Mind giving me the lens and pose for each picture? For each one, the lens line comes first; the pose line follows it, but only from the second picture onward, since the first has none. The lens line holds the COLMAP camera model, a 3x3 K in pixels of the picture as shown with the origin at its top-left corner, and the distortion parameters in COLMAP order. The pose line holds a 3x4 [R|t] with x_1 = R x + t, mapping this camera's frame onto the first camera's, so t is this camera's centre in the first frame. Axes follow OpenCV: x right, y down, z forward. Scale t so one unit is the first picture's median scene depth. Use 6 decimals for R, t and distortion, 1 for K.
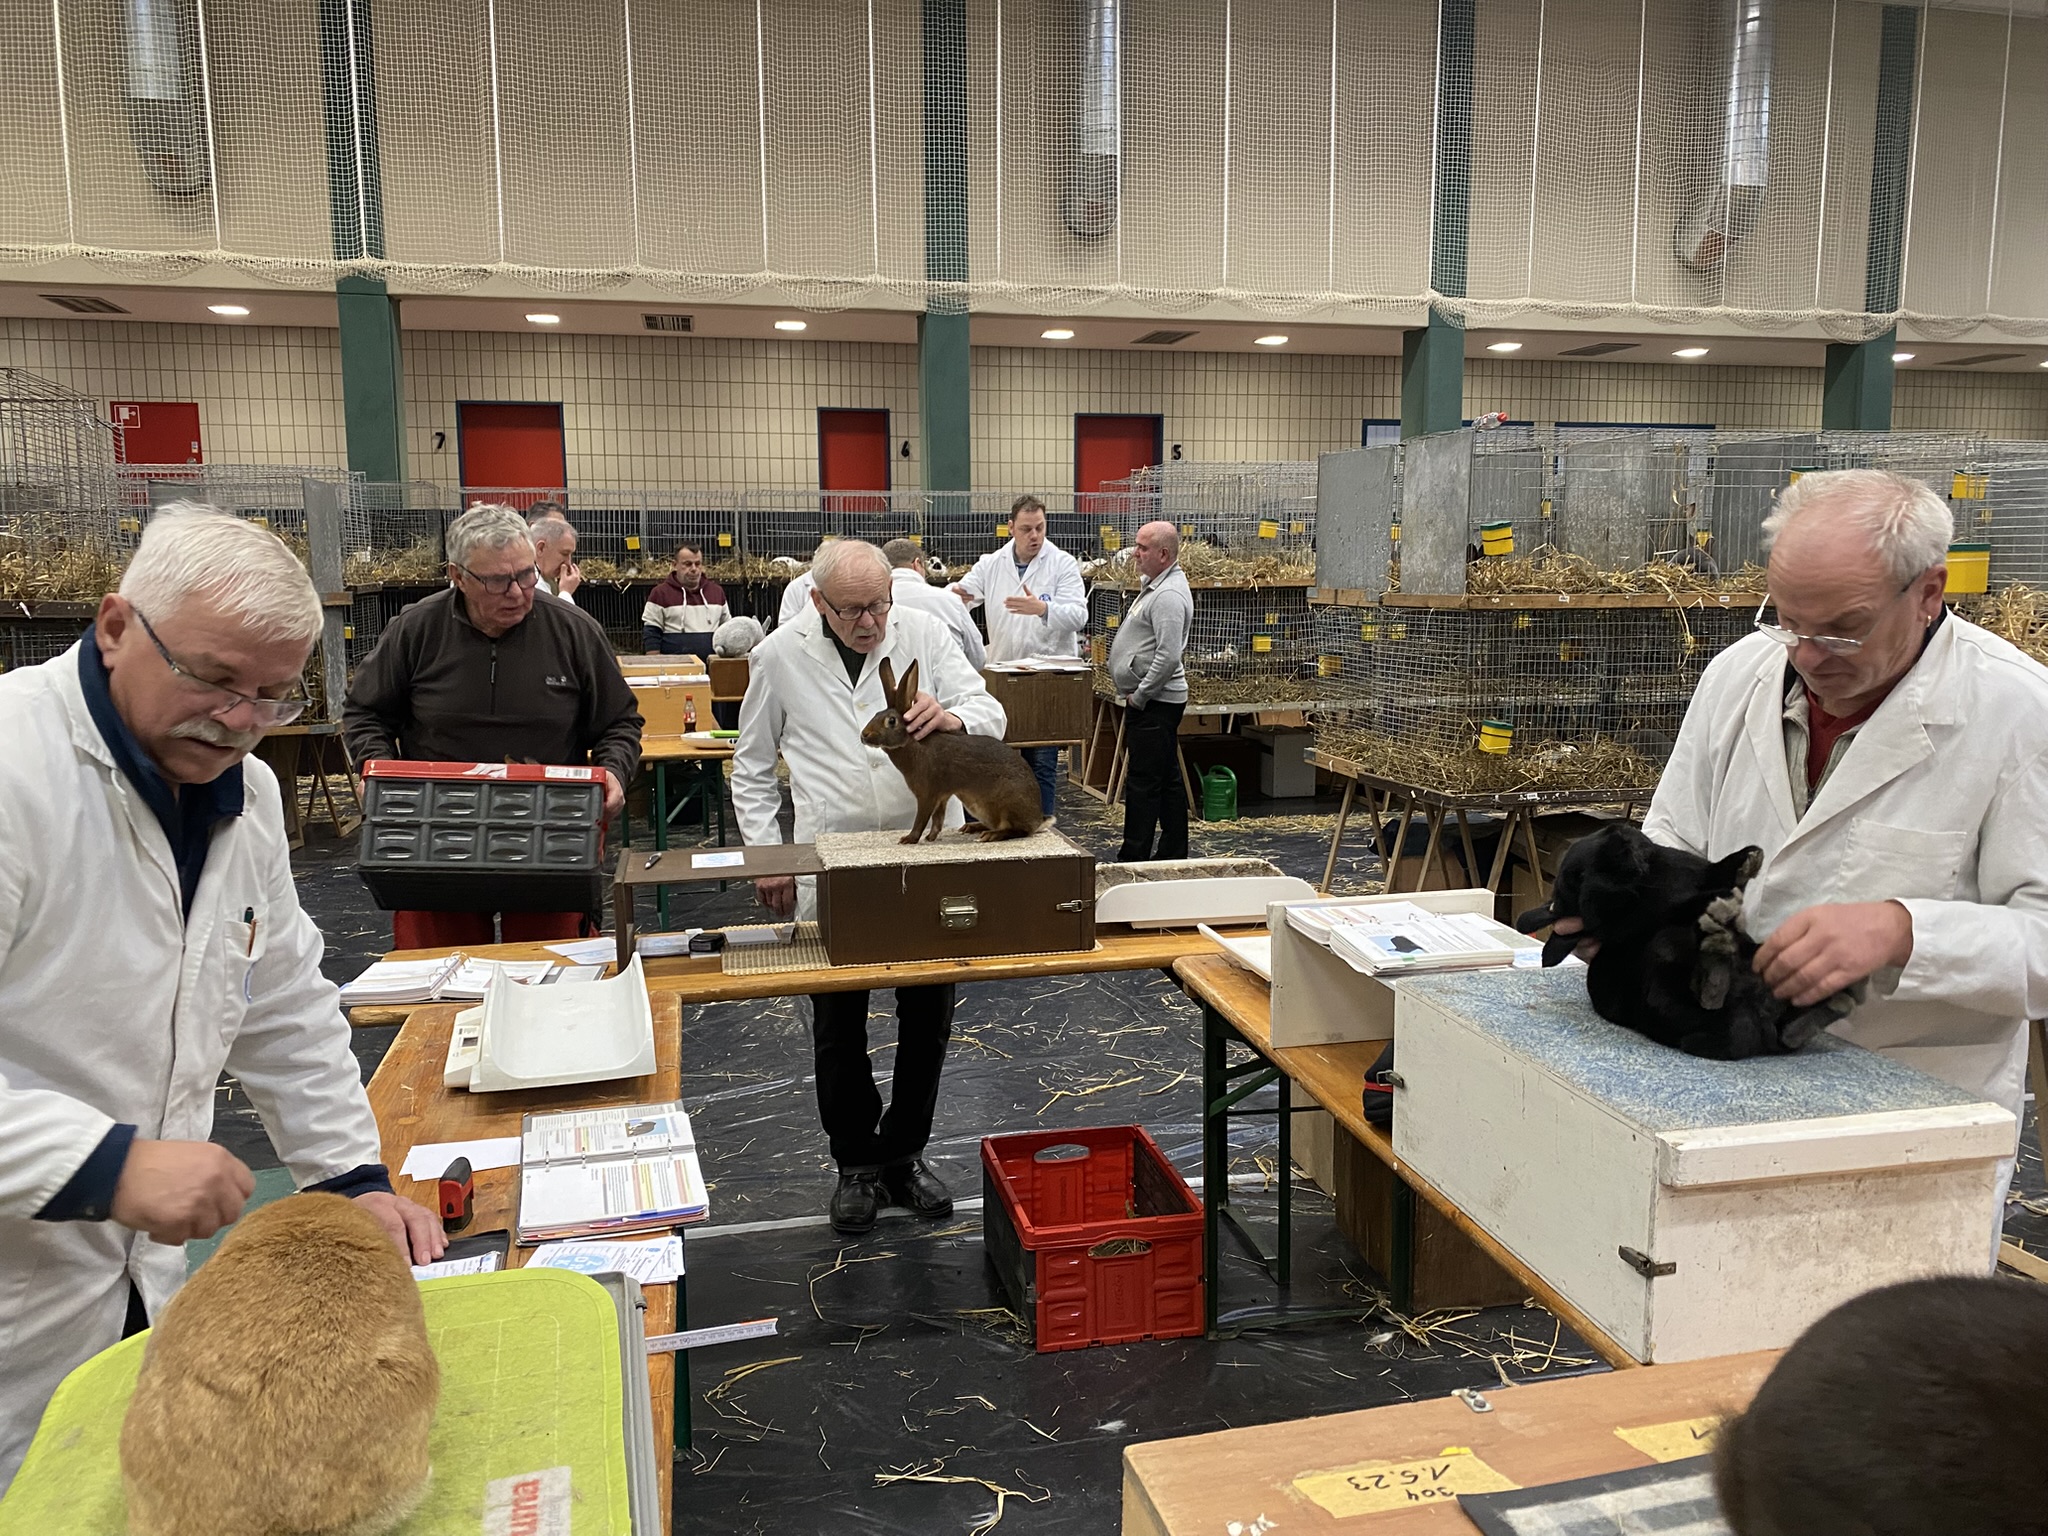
lens RADIAL K [[1556.9, 0, 1037.2], [0, 1556.9, 774.7], [0, 0, 1]] dist [0.028082, -0.020257]
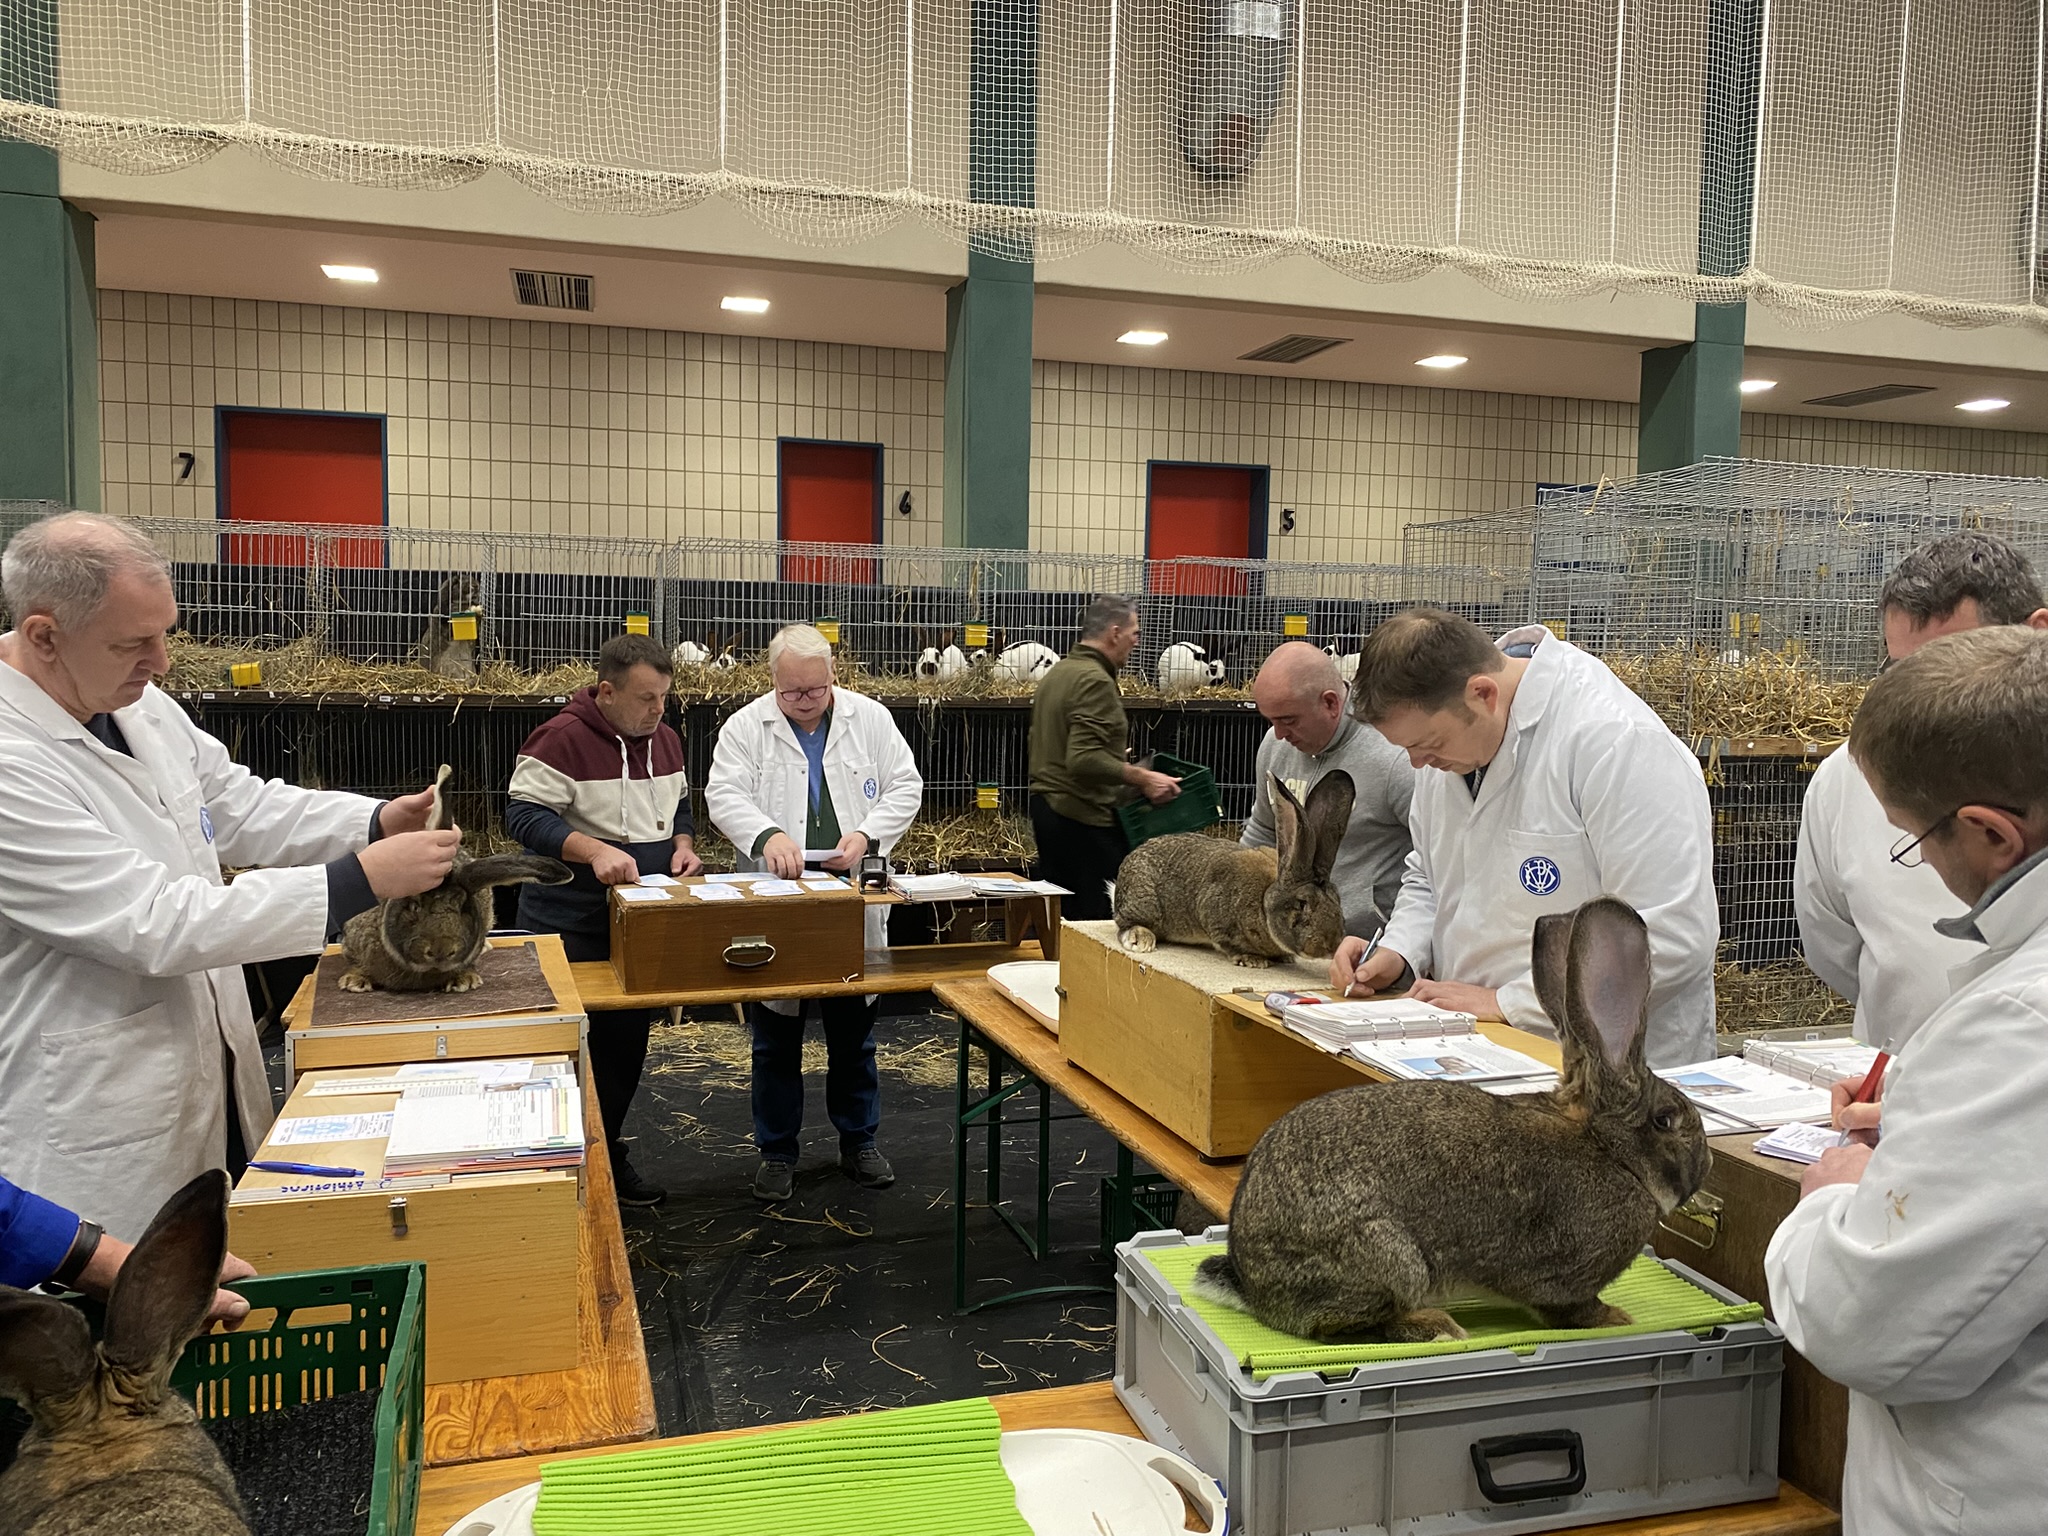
lens RADIAL K [[1556.9, 0, 1011.9], [0, 1556.9, 760.7], [0, 0, 1]] dist [0.028082, -0.020257]
pose [[0.998557, 0.018627, 0.050365, -0.073088], [-0.014930, 0.997235, -0.072796, -0.050506], [-0.051581, 0.071939, 0.996074, 0.344945]]
